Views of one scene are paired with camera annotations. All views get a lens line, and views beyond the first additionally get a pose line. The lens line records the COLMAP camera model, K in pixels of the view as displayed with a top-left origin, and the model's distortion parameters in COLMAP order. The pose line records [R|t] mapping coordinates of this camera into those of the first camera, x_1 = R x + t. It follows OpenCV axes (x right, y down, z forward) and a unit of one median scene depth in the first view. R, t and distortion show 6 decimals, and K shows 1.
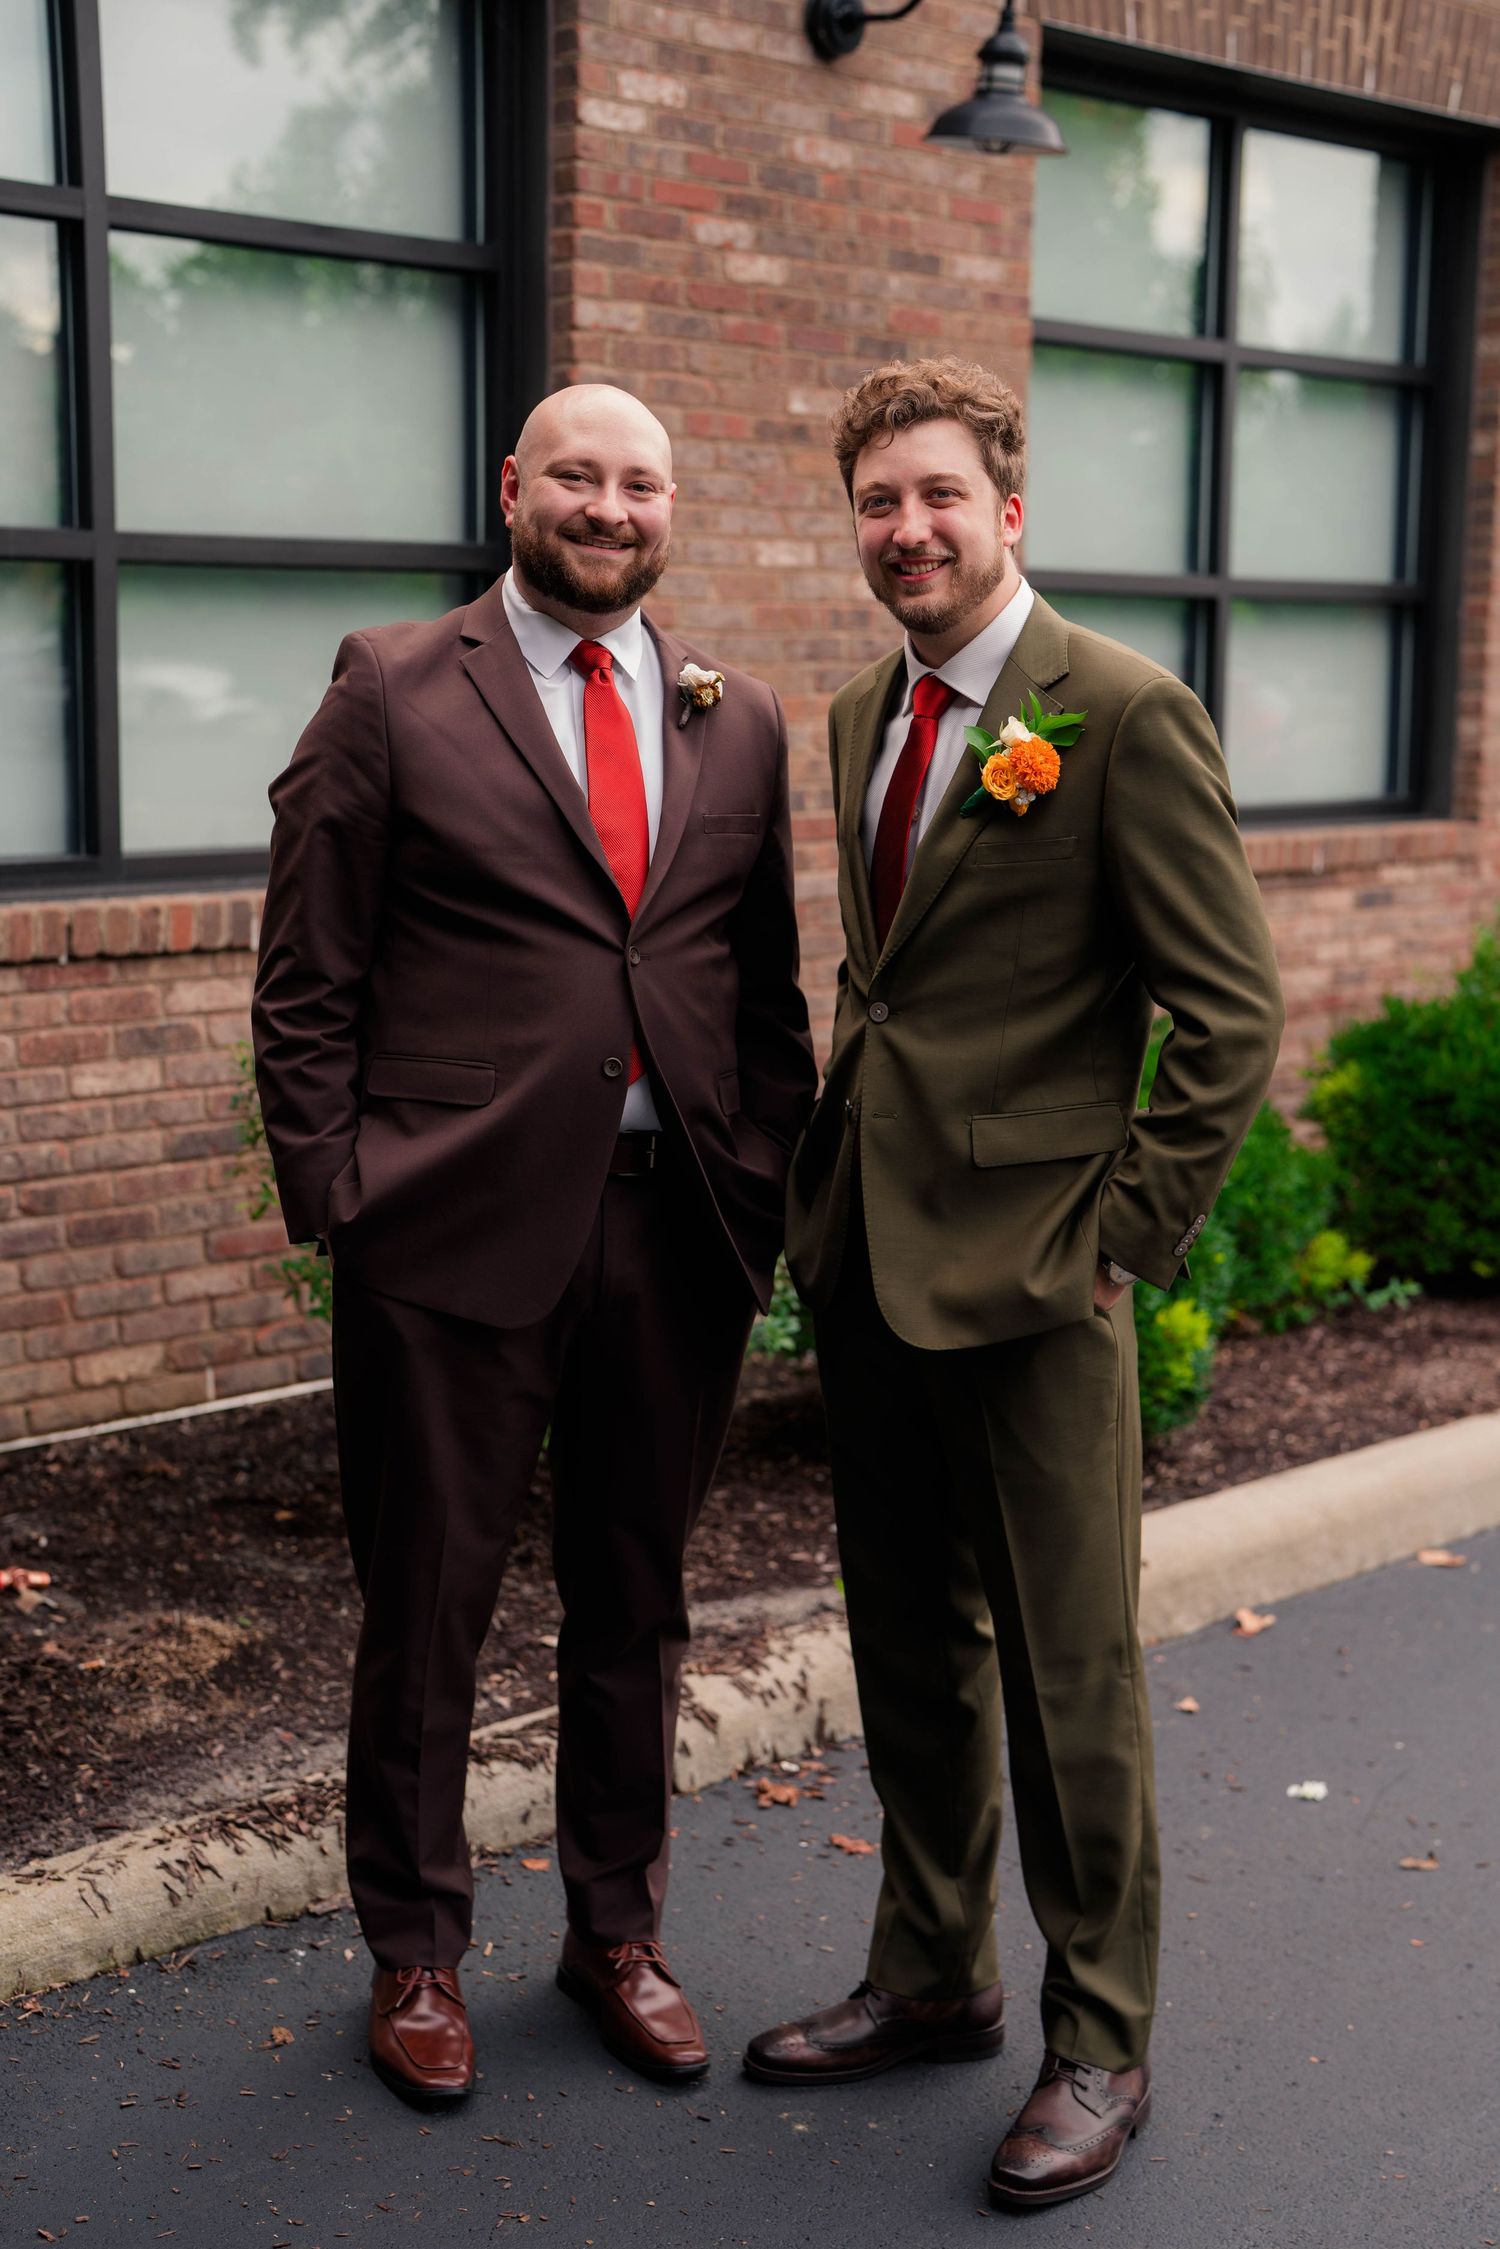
lens RADIAL K [[3188.1, 0, 755.2], [0, 3188.1, 1131.7], [0, 0, 1]] dist [-0.159862, 1.064320]
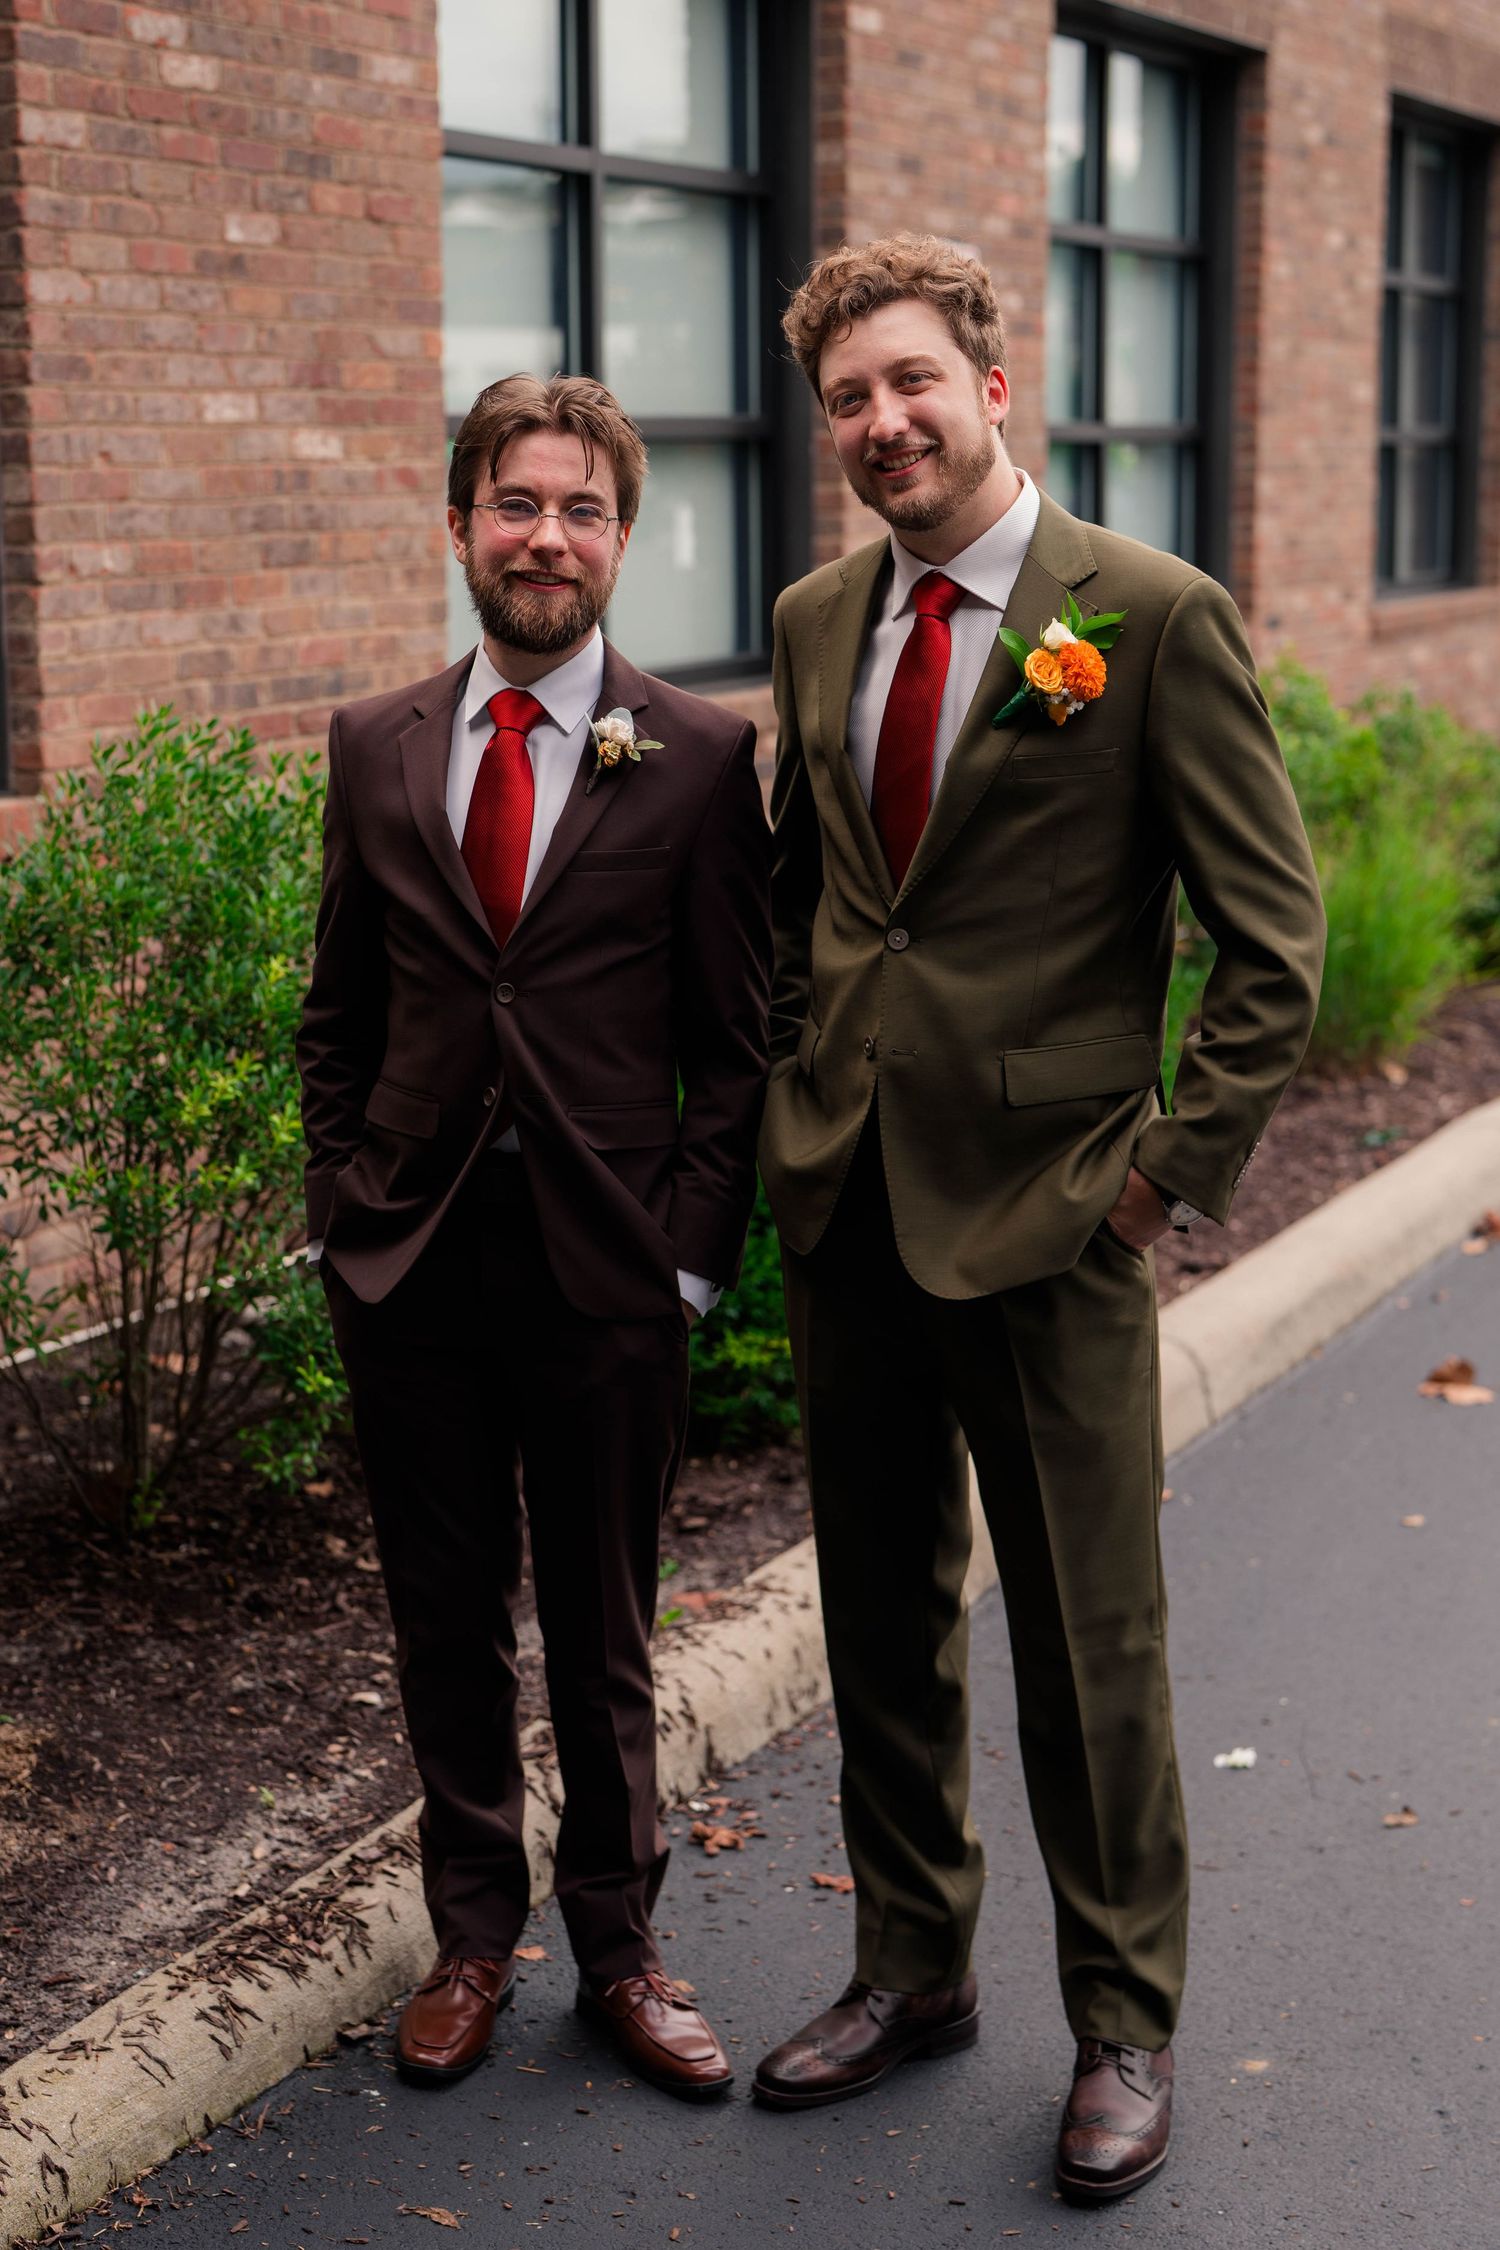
lens RADIAL K [[3682.1, 0, 615.6], [0, 3682.1, 1135.9], [0, 0, 1]] dist [-0.179900, 1.197910]
pose [[0.952899, -0.076489, 0.293484, -0.224351], [0.067523, 0.996892, 0.040577, -0.021993], [-0.295676, -0.018849, 0.955102, 0.026110]]
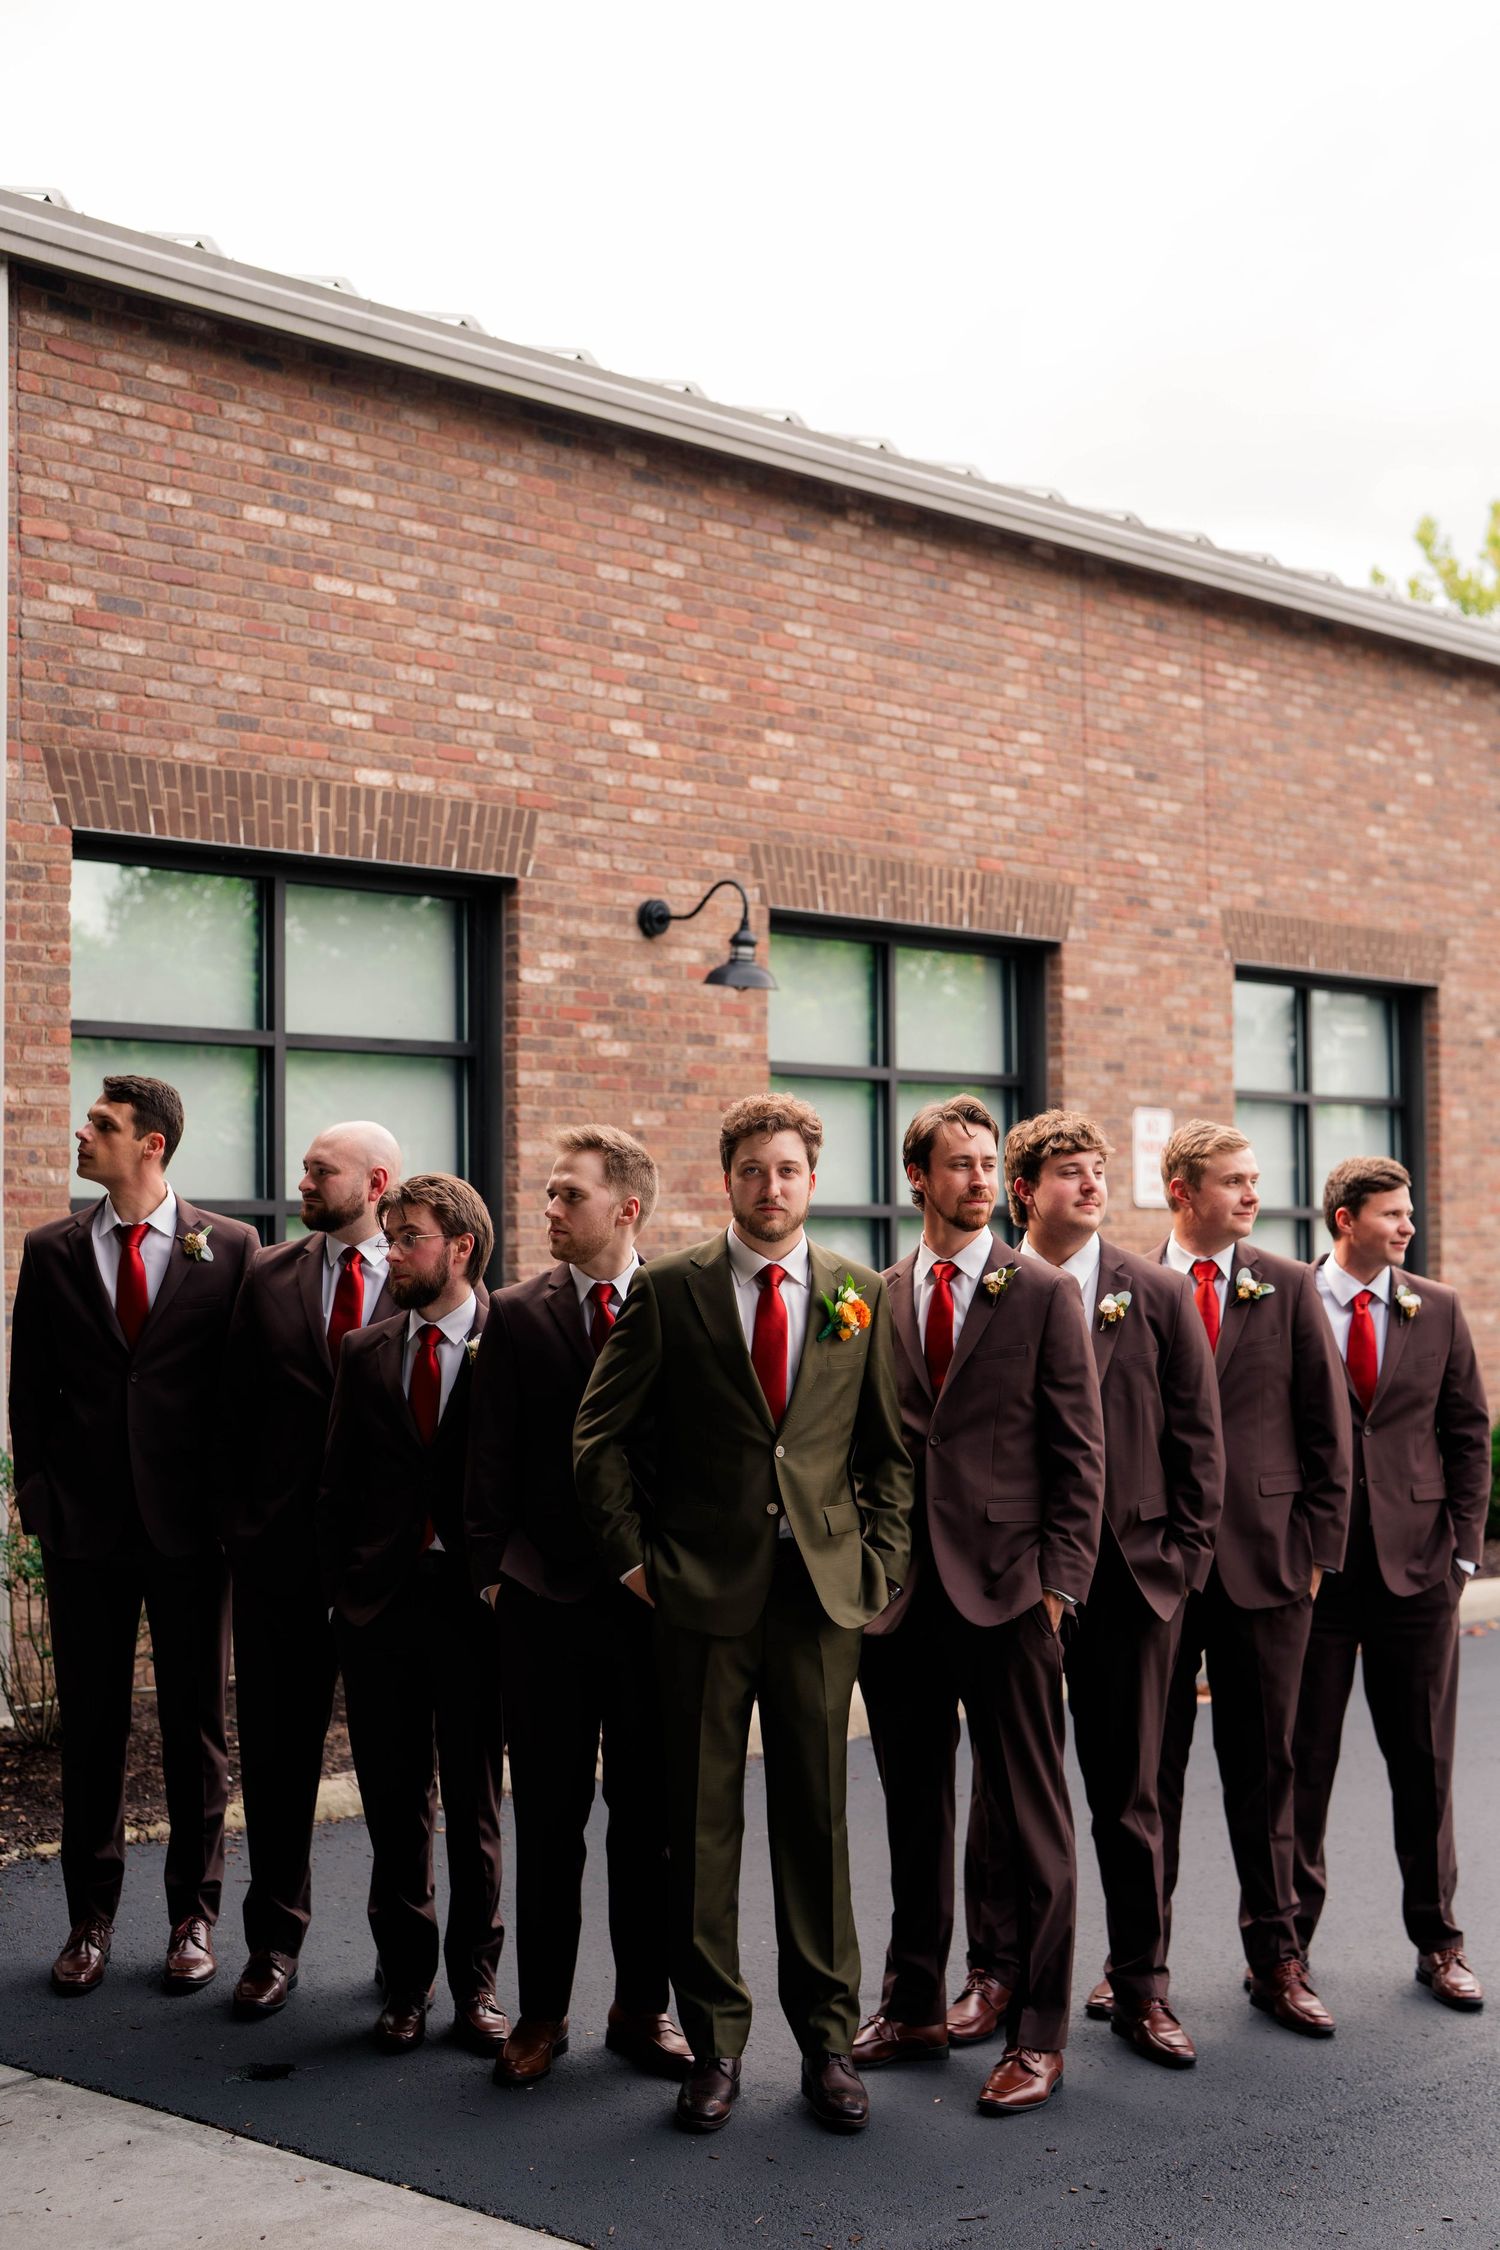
lens RADIAL K [[3169.5, 0, 734.8], [0, 3169.5, 1121.2], [0, 0, 1]] dist [-0.155743, 1.029980]
pose [[0.998867, -0.015474, 0.045014, -0.014345], [0.023624, 0.982152, -0.186602, 0.125641], [-0.041323, 0.187453, 0.981404, -0.886792]]
